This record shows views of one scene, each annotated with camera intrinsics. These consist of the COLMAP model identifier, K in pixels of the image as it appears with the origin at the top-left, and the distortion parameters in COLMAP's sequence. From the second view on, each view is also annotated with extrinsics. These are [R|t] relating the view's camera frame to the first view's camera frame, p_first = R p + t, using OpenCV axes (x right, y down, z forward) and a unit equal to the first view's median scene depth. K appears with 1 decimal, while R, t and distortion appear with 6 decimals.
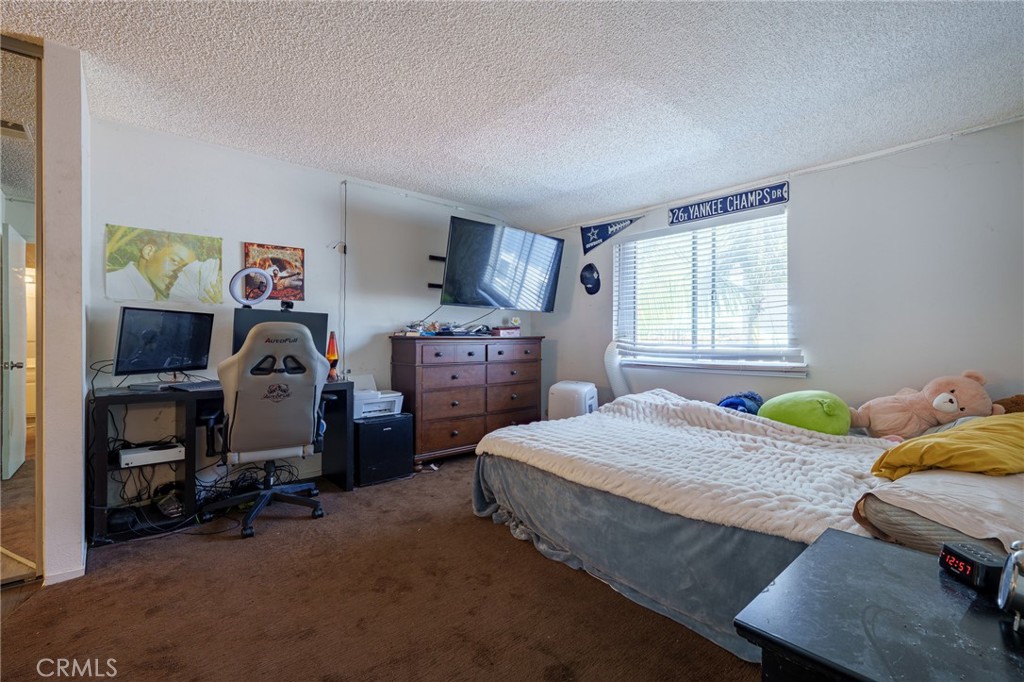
lens RADIAL K [[464.2, 0, 519.8], [0, 464.2, 339.7], [0, 0, 1]] dist [-0.005124, 0.000596]
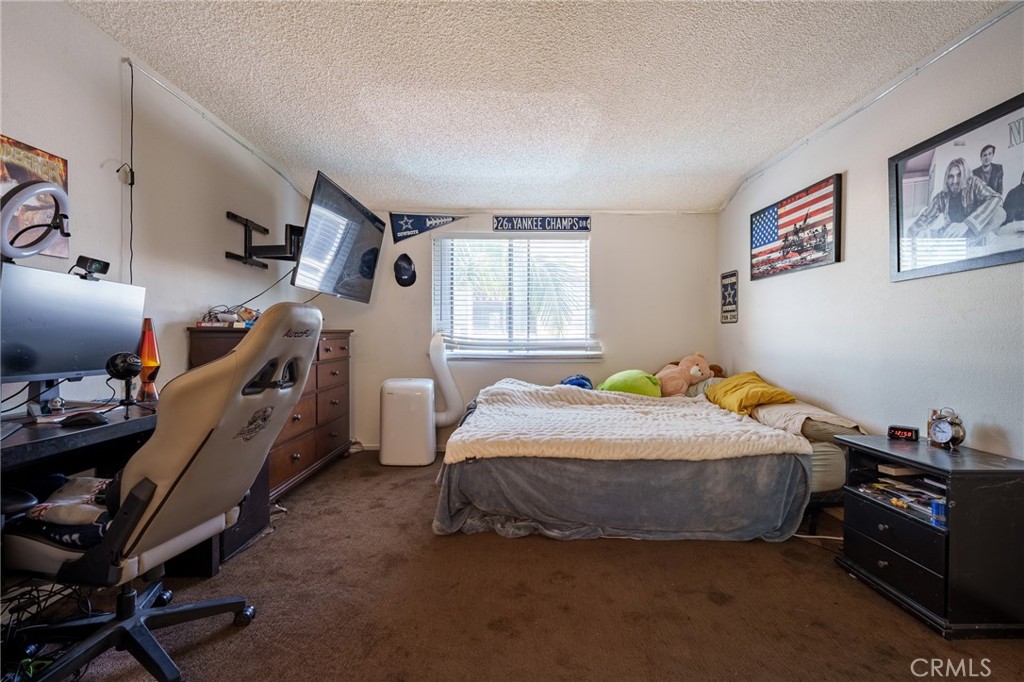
lens RADIAL K [[464.2, 0, 518.9], [0, 464.2, 340.3], [0, 0, 1]] dist [-0.005124, 0.000596]
pose [[0.645077, -0.007294, 0.764083, -0.508311], [-0.001394, 0.999942, 0.010723, 0.002726], [-0.764116, -0.007982, 0.645029, 0.251459]]
